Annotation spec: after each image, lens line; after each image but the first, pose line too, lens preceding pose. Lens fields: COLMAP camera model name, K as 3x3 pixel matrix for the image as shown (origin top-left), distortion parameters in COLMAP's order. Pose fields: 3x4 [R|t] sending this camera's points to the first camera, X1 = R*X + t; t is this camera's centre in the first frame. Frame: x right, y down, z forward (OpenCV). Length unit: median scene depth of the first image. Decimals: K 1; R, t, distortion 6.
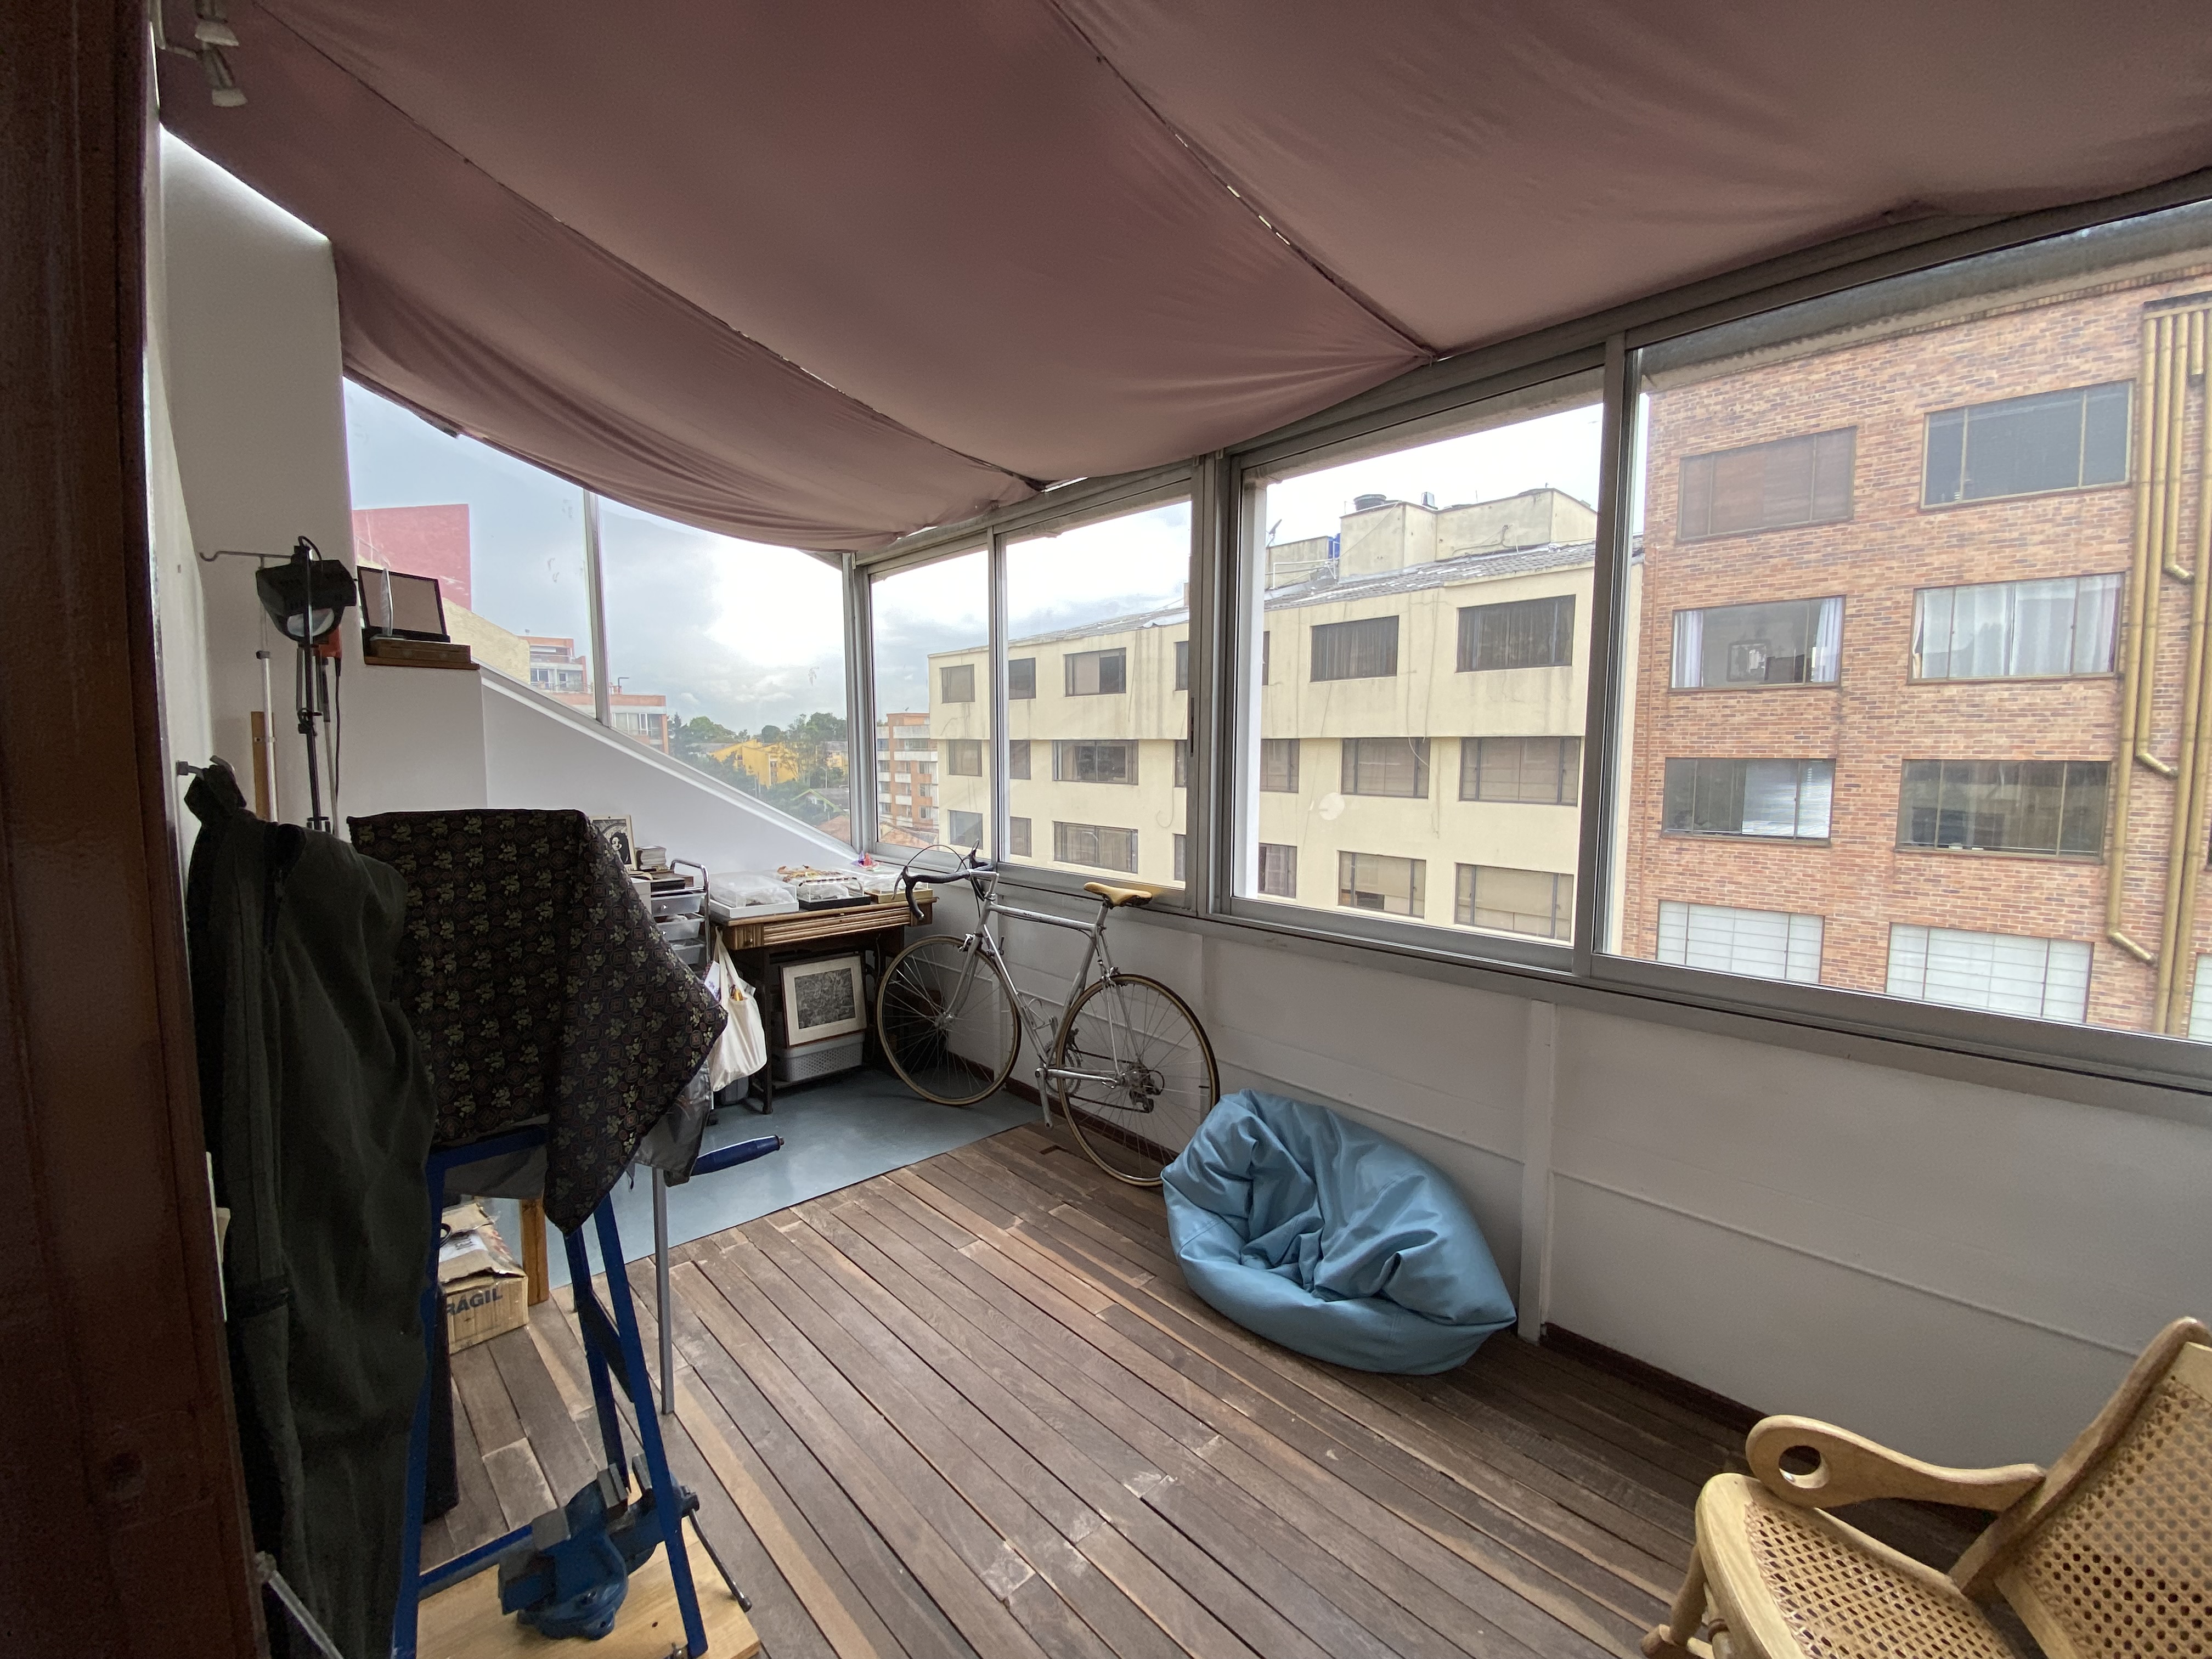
lens RADIAL K [[913.7, 0, 1098.4], [0, 913.7, 829.3], [0, 0, 1]] dist [0.022676, -0.019702]
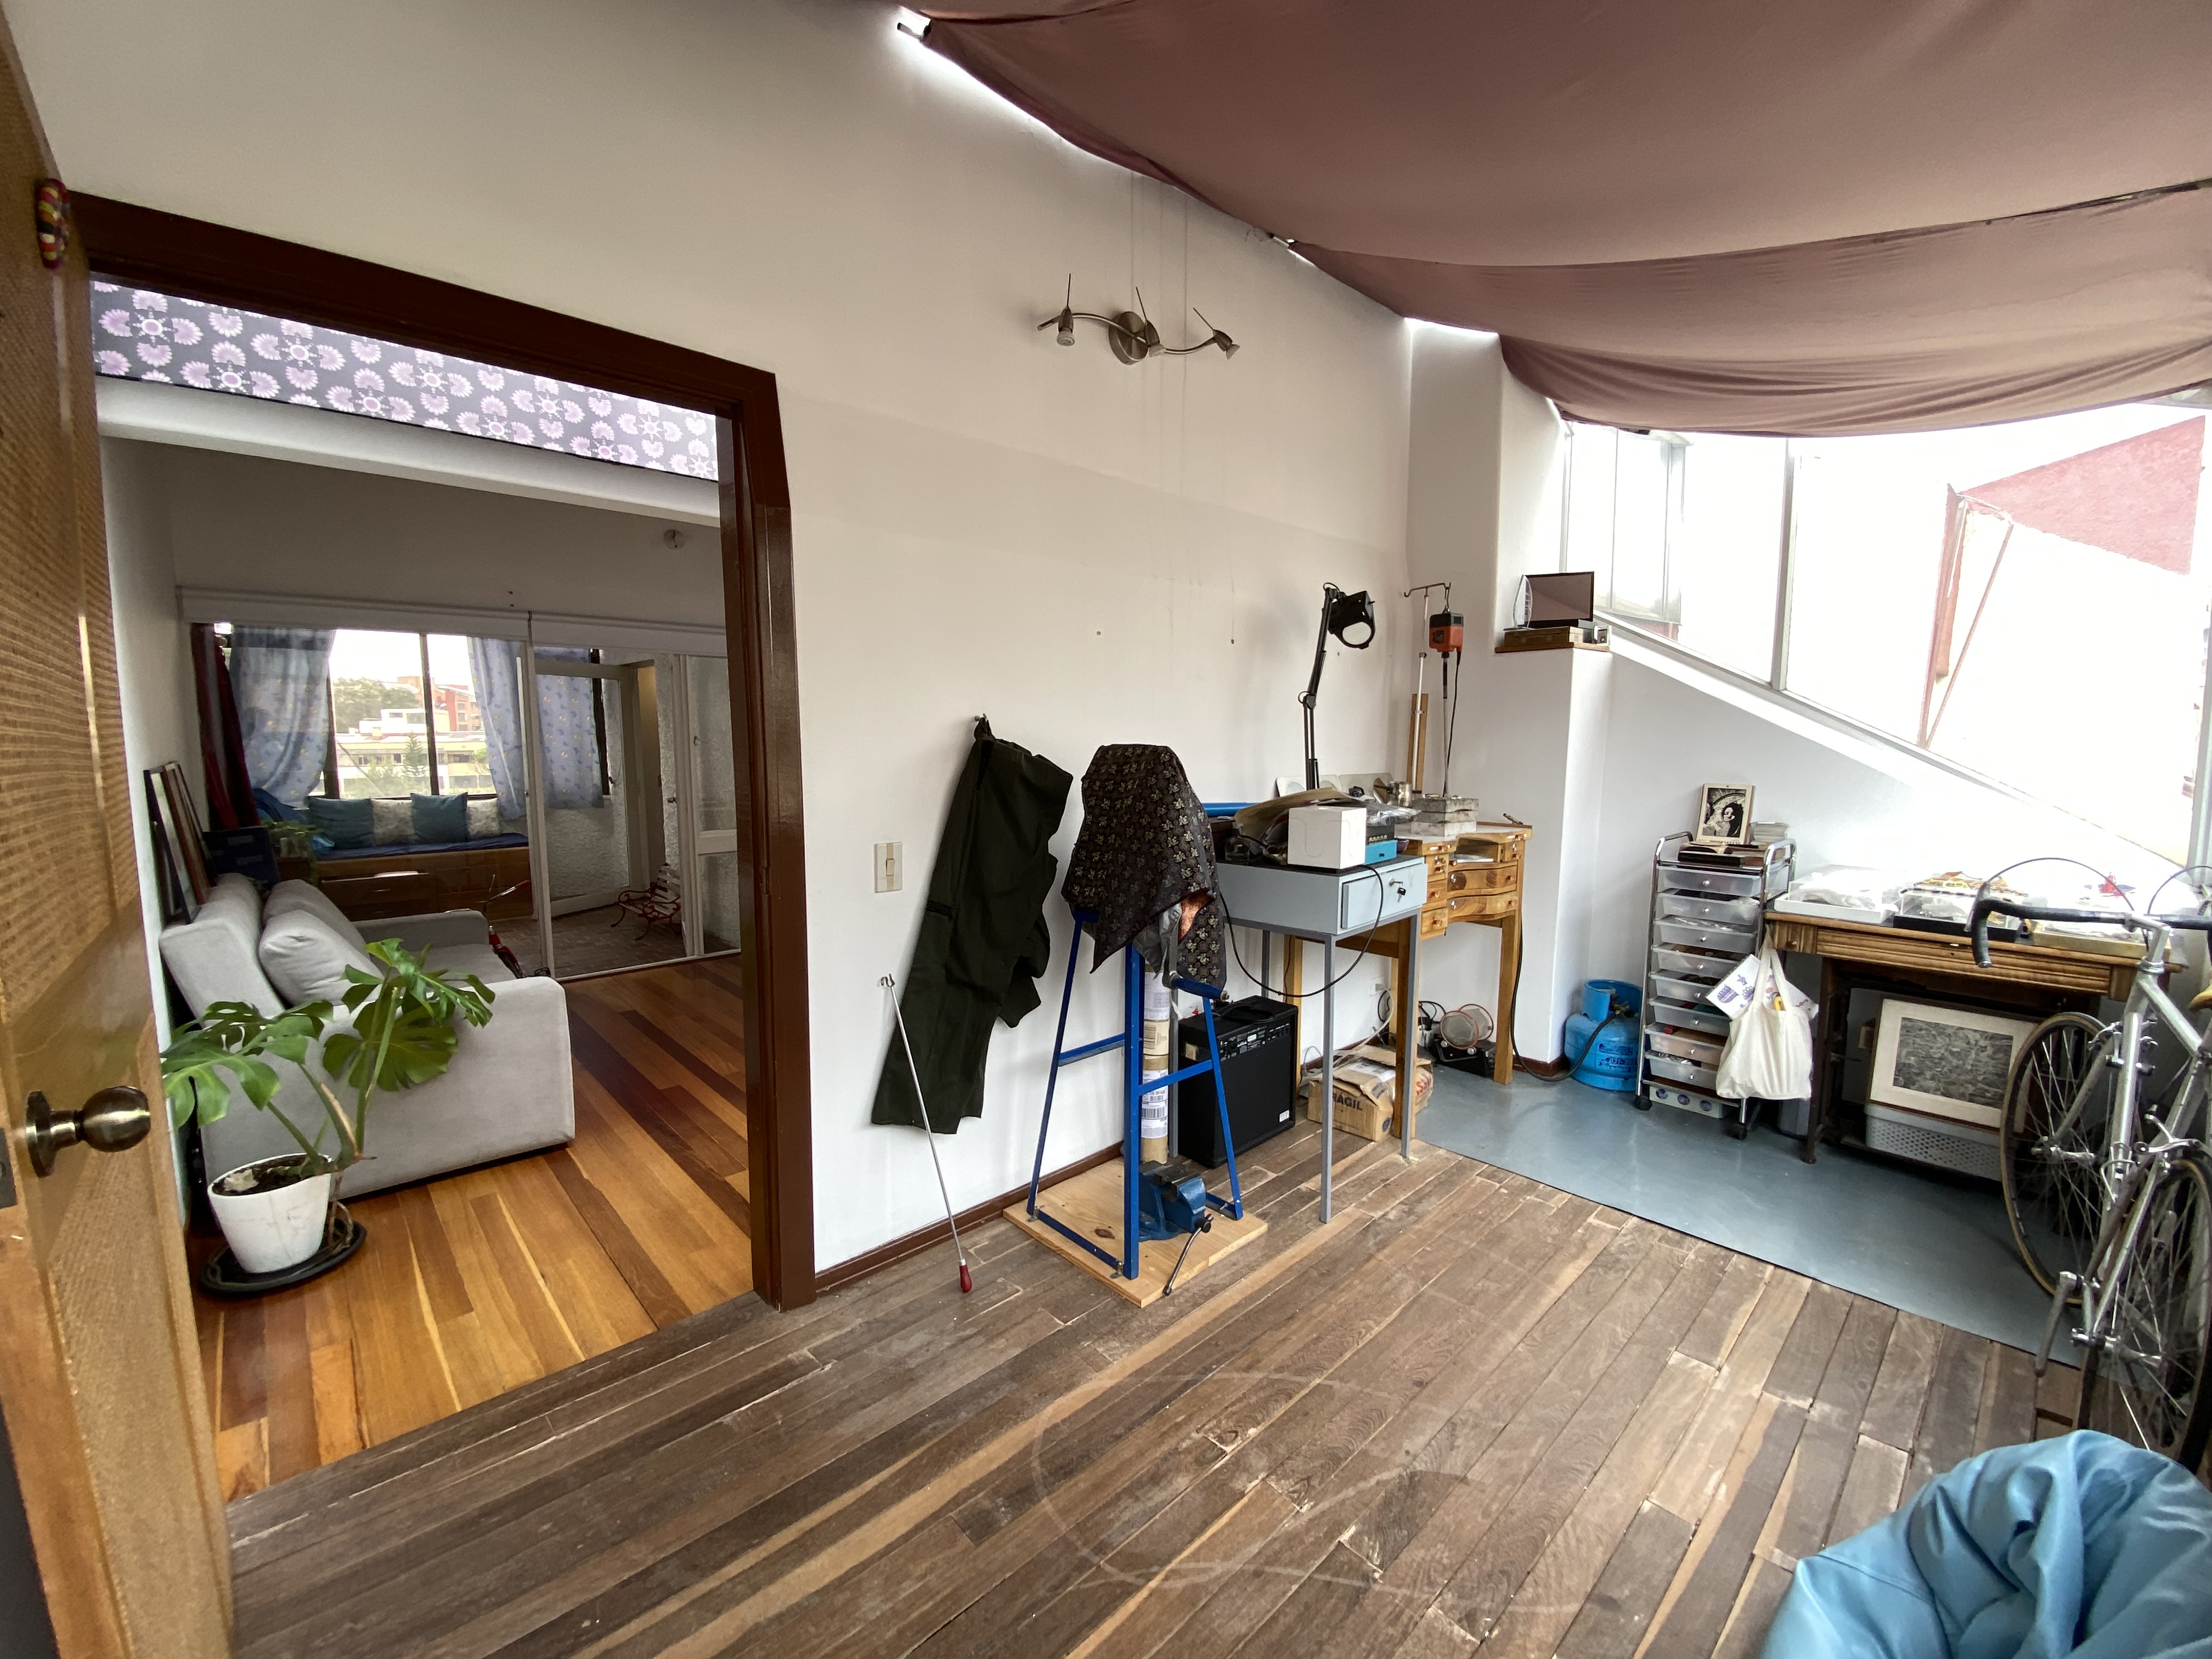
lens RADIAL K [[913.7, 0, 1098.4], [0, 913.7, 829.3], [0, 0, 1]] dist [0.022676, -0.019702]
pose [[-0.016220, 0.103872, -0.994458, 0.431167], [-0.084401, 0.990897, 0.104877, -0.013703], [0.996300, 0.085635, -0.007306, 0.360665]]
